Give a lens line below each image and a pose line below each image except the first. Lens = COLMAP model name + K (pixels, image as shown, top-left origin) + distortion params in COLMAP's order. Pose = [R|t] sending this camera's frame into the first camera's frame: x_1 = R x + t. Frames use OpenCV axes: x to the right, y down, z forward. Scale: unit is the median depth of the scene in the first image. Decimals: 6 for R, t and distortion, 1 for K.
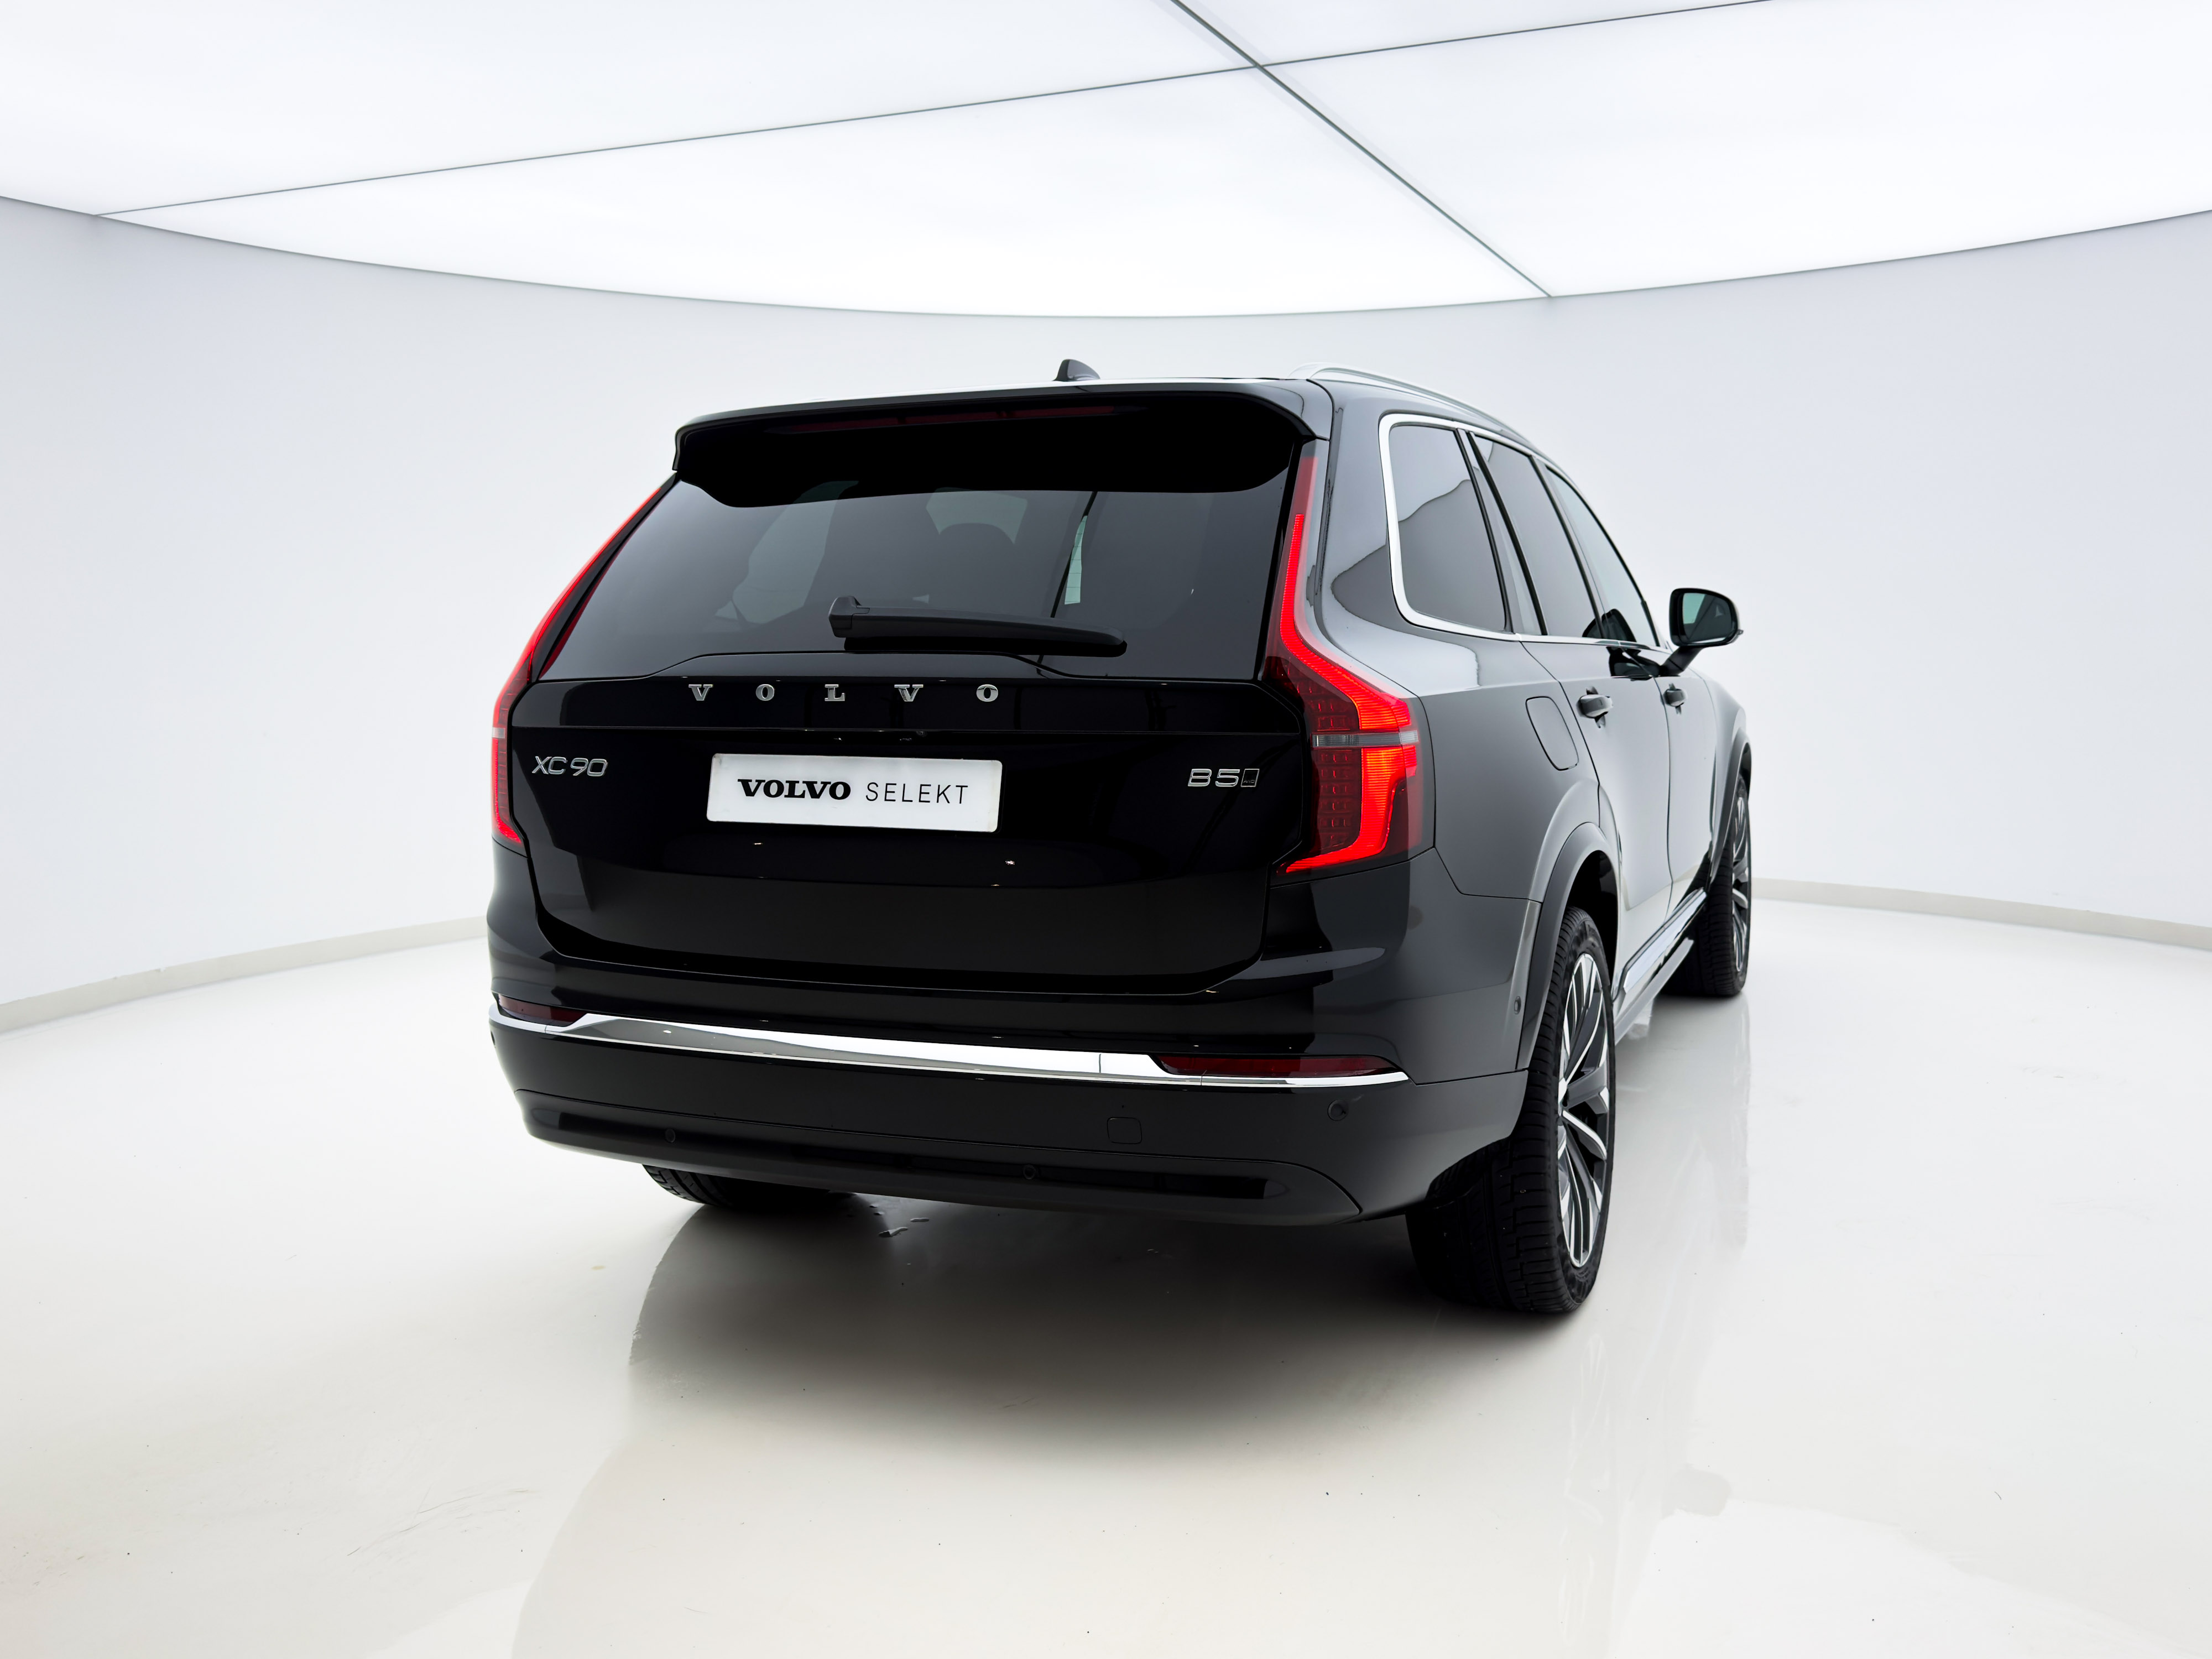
lens RADIAL K [[1622.3, 0, 1055.3], [0, 1622.3, 831.2], [0, 0, 1]] dist [0.054314, -0.073486]
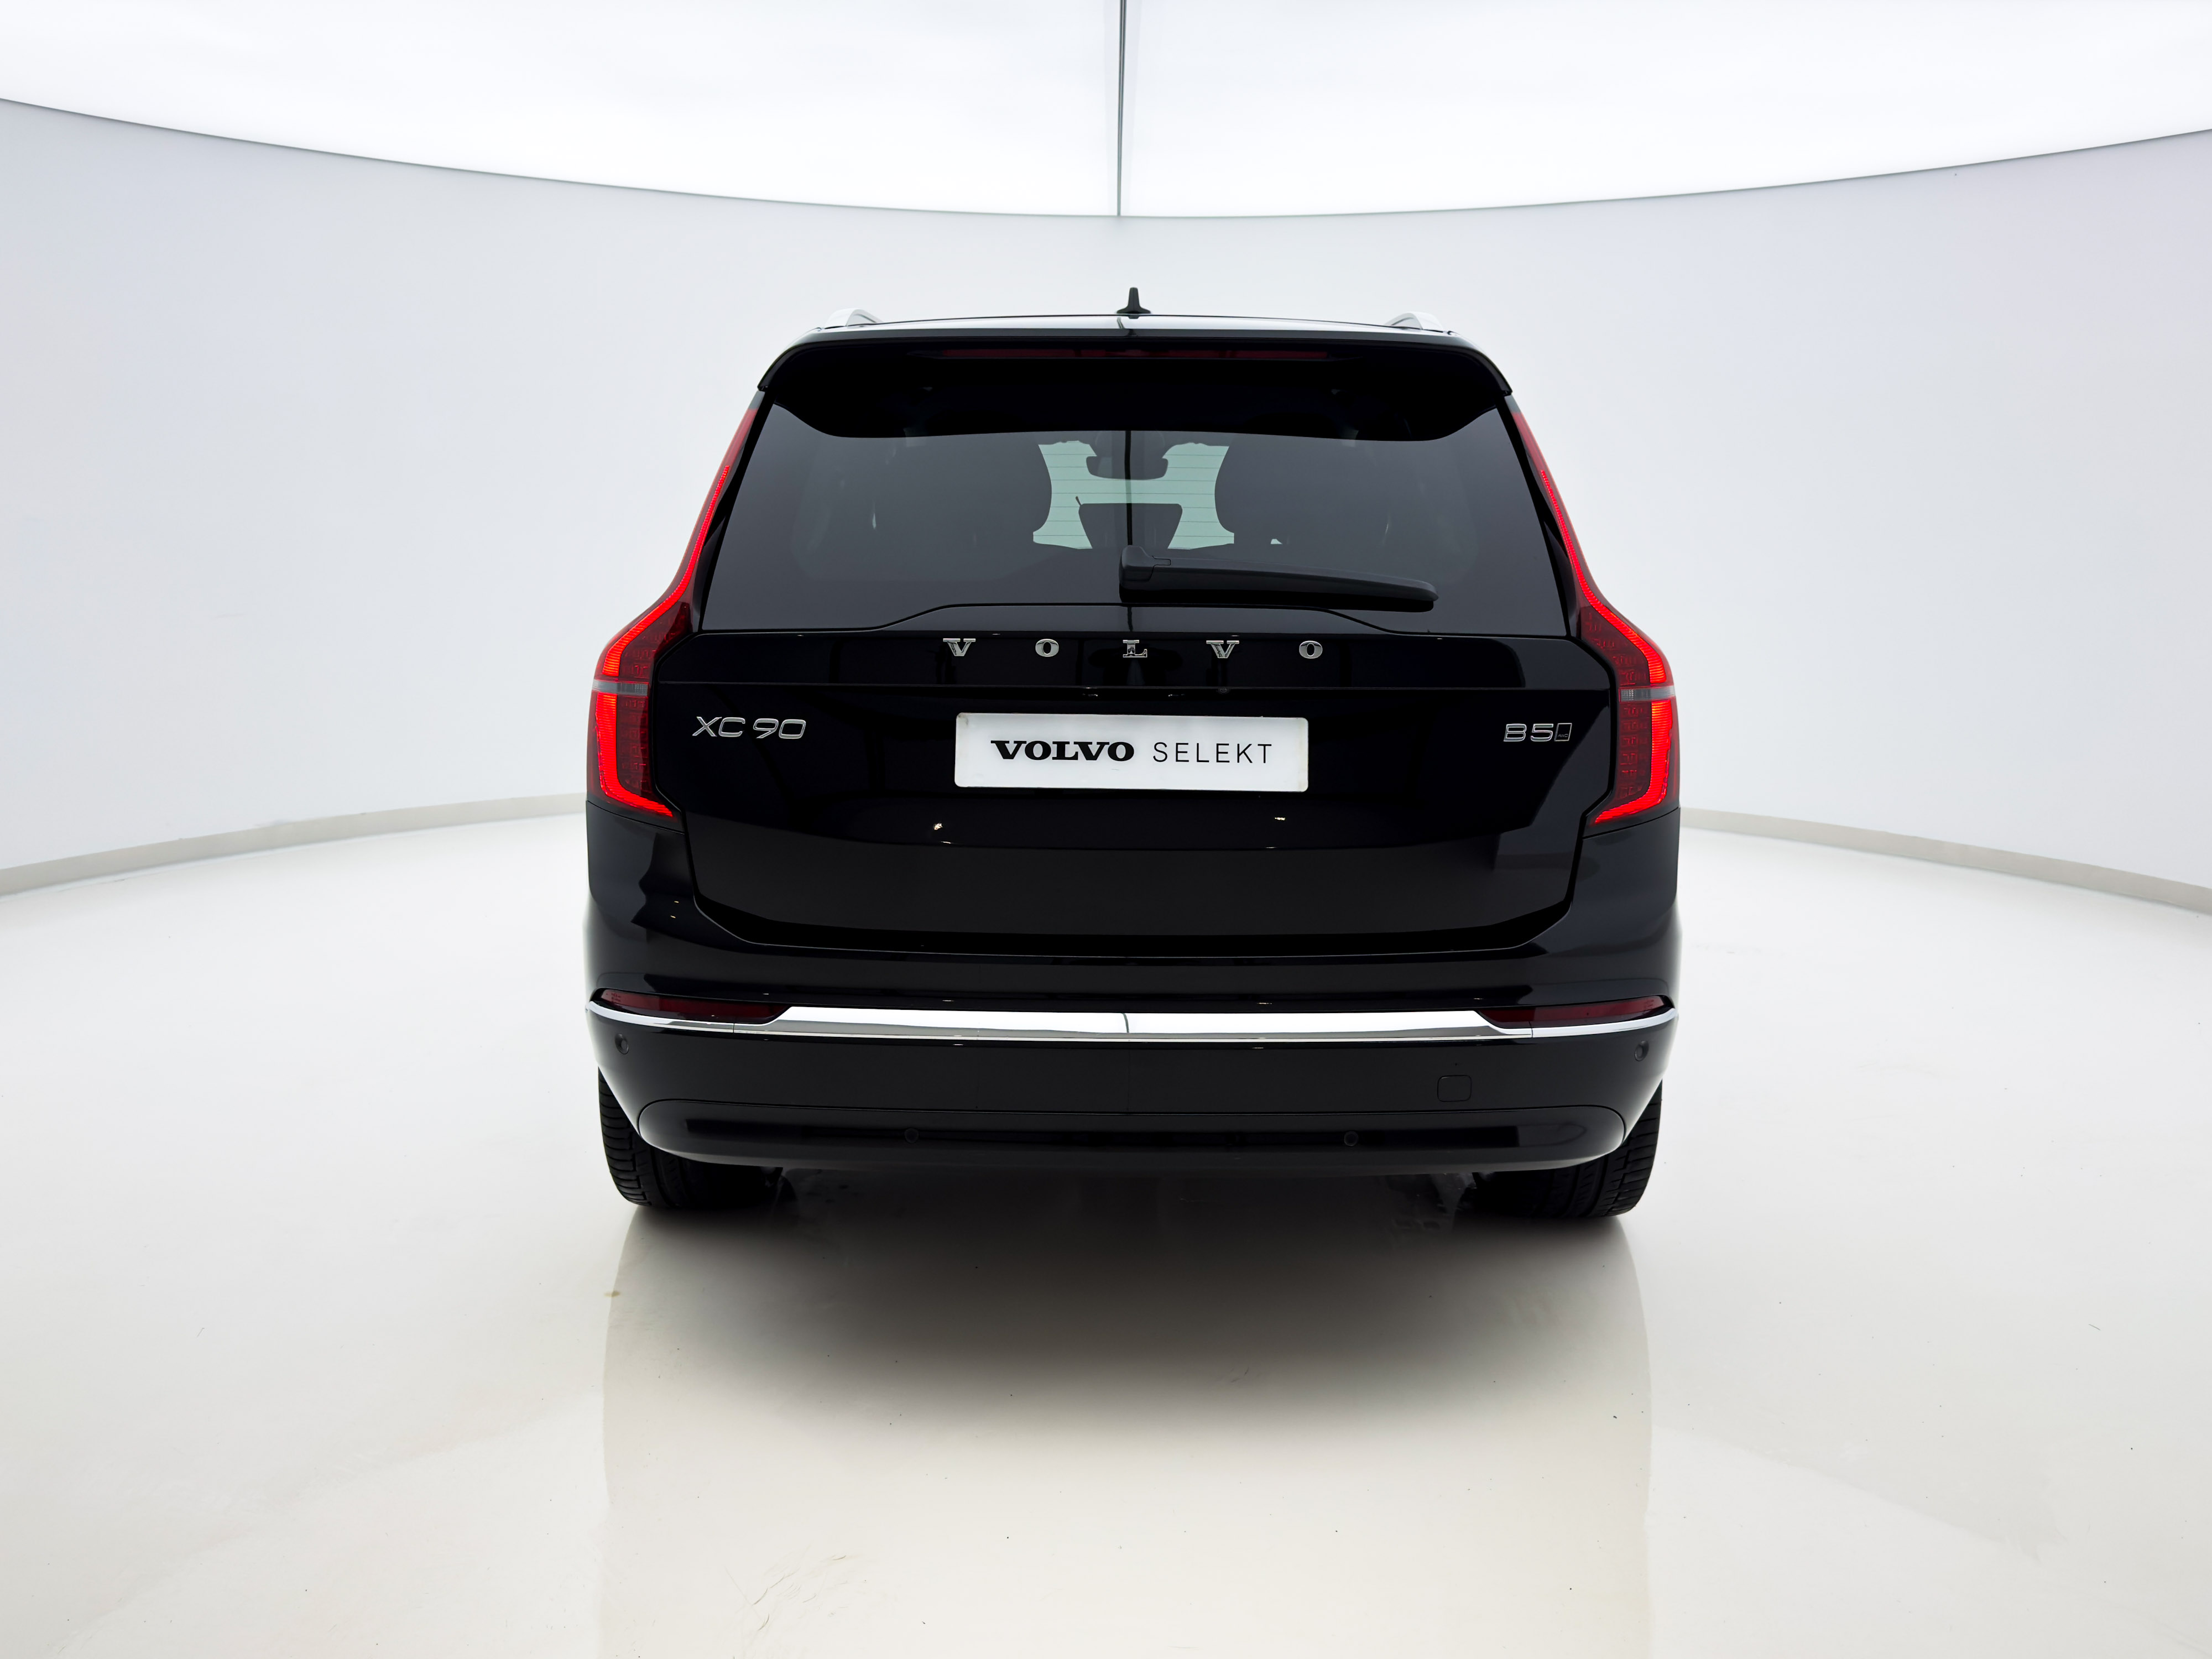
lens RADIAL K [[1603.9, 0, 1106.8], [0, 1603.9, 819.6], [0, 0, 1]] dist [0.249855, -0.452189]
pose [[0.963723, -0.025489, 0.265685, -0.394767], [0.019453, 0.999490, 0.025324, -0.009065], [-0.266195, -0.019237, 0.963727, 0.090099]]
